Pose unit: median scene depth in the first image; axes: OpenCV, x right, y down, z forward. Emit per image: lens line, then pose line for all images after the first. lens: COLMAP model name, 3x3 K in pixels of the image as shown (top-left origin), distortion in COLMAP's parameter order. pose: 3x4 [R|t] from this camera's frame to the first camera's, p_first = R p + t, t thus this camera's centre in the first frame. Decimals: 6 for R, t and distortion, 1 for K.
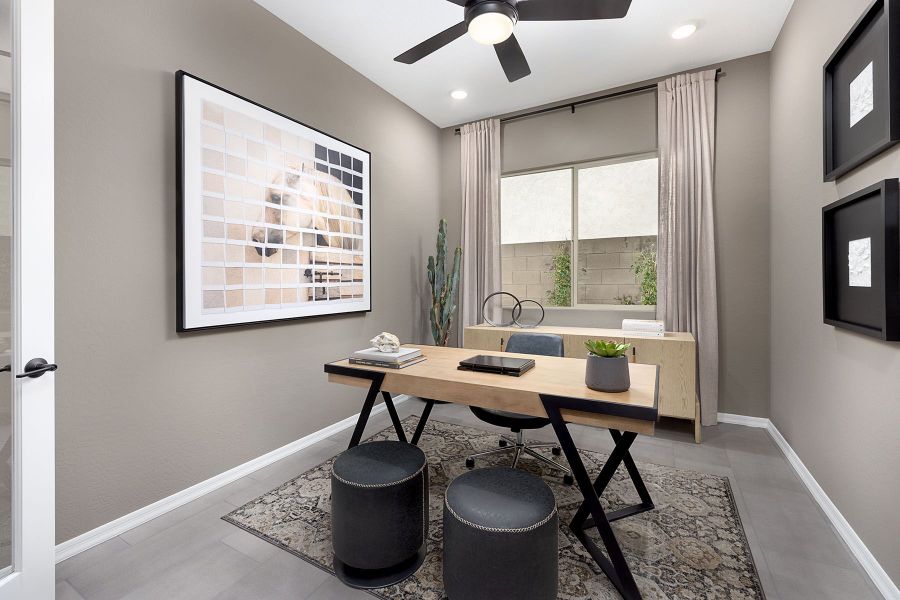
lens RADIAL K [[392.2, 0, 438.3], [0, 392.2, 286.5], [0, 0, 1]] dist [-0.001622, 0.000621]
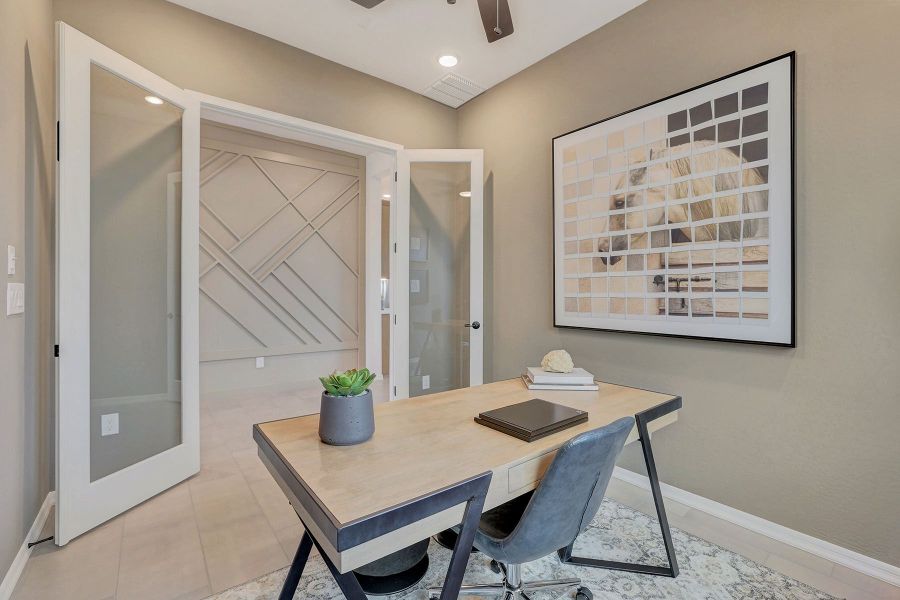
lens RADIAL K [[392.9, 0, 453.9], [0, 392.9, 285.2], [0, 0, 1]] dist [-0.022966, 0.002893]
pose [[-0.362464, -0.001813, -0.931996, 0.568728], [-0.006909, 0.999976, 0.000741, -0.021045], [0.931972, 0.006708, -0.362468, 0.886562]]
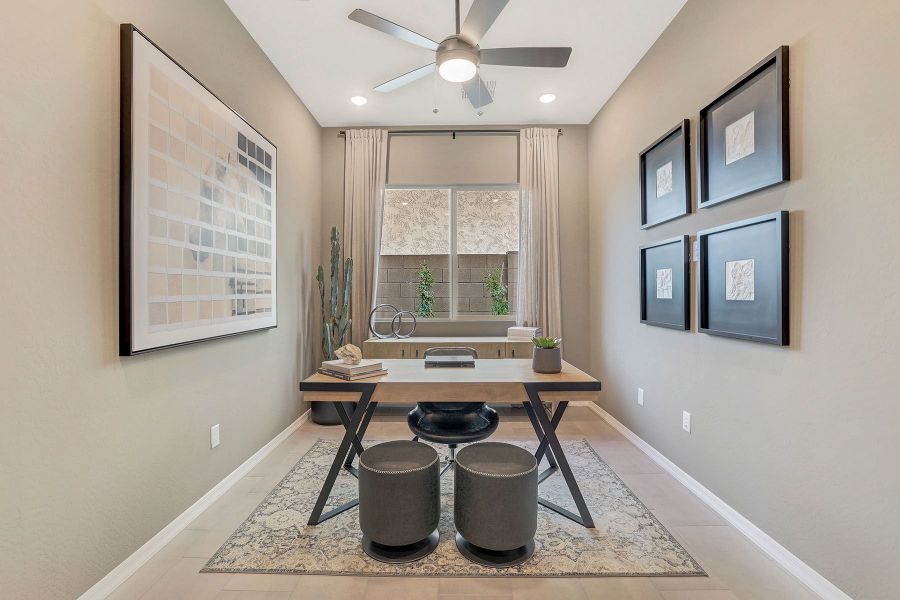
lens RADIAL K [[459.3, 0, 450.4], [0, 459.3, 297.3], [0, 0, 1]] dist [-0.007828, -0.000990]
pose [[0.847955, 0.002023, 0.530065, -0.450797], [0.002899, 0.999960, -0.008453, 0.007244], [-0.530061, 0.008704, 0.847915, -0.089743]]
